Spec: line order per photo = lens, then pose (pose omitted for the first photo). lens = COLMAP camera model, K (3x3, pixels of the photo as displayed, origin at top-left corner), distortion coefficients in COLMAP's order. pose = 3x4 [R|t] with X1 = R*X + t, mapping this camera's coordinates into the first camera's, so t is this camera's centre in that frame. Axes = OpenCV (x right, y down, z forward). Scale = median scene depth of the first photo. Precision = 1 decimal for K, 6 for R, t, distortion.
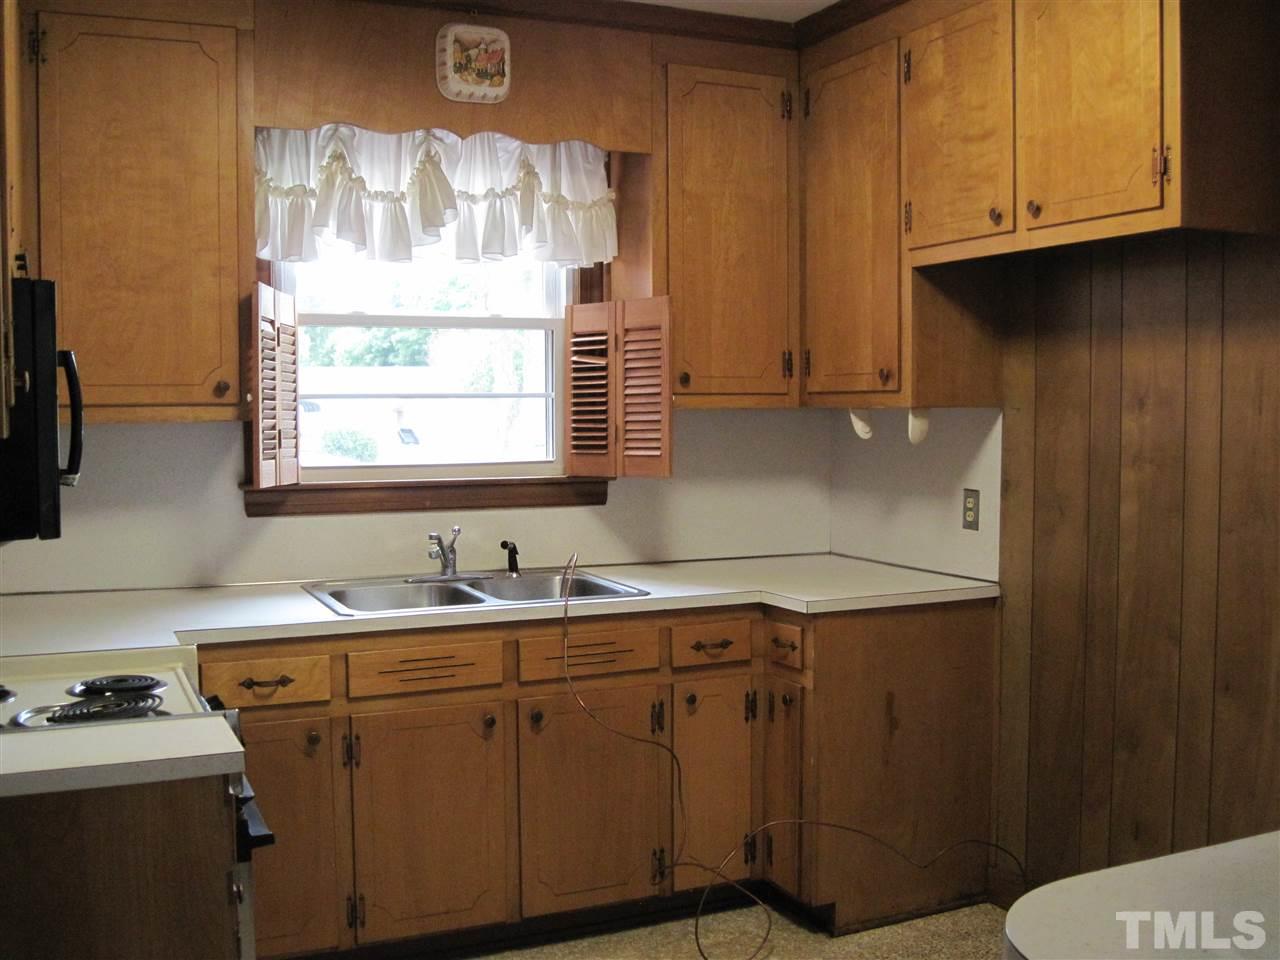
lens RADIAL K [[1344.3, 0, 637.6], [0, 1344.3, 485.9], [0, 0, 1]] dist [-0.119964, 0.013403]
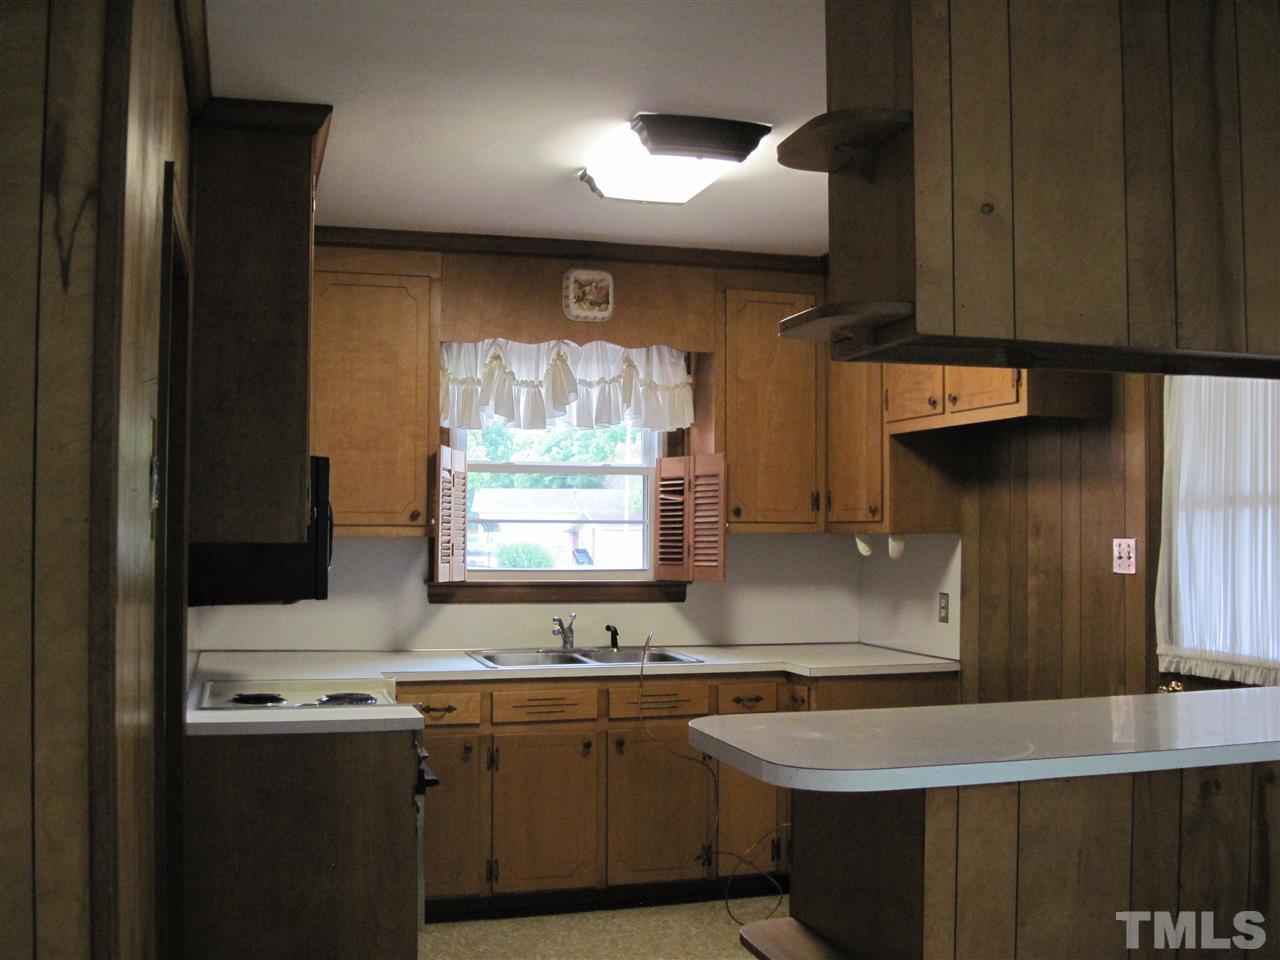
lens RADIAL K [[1344.3, 0, 637.6], [0, 1344.3, 485.9], [0, 0, 1]] dist [-0.119964, 0.013403]
pose [[0.991252, 0.006182, -0.131835, 0.125251], [-0.018204, 0.995759, -0.090184, 0.023685], [0.130719, 0.091795, 0.987161, -0.430287]]
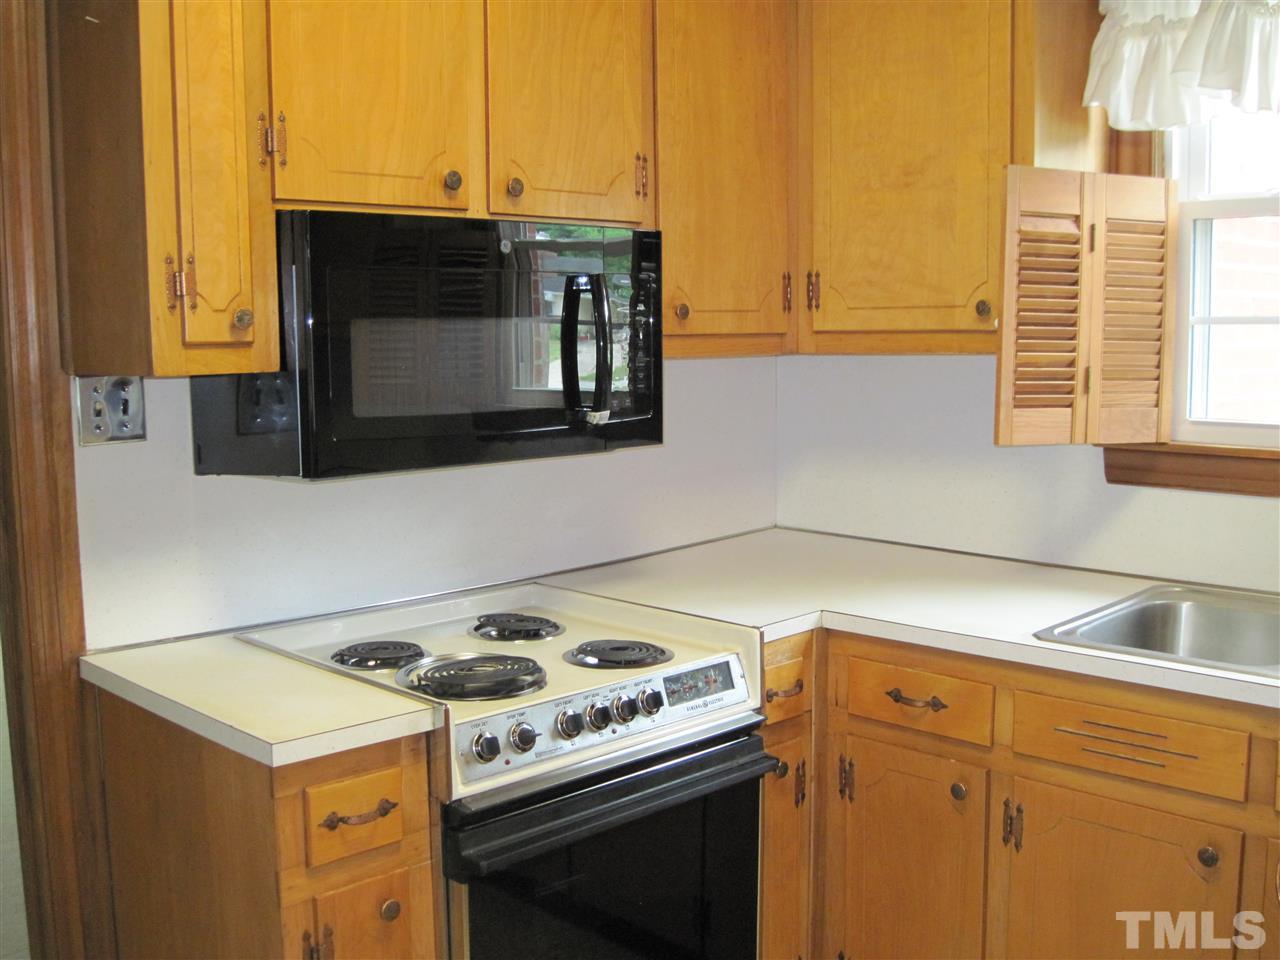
lens RADIAL K [[1347.0, 0, 640.3], [0, 1347.0, 502.4], [0, 0, 1]] dist [-0.088328, 0.005906]
pose [[0.347809, 0.117734, -0.930144, 0.315994], [-0.050701, 0.992994, 0.106731, -0.032958], [0.936194, 0.010038, 0.351342, 0.502156]]
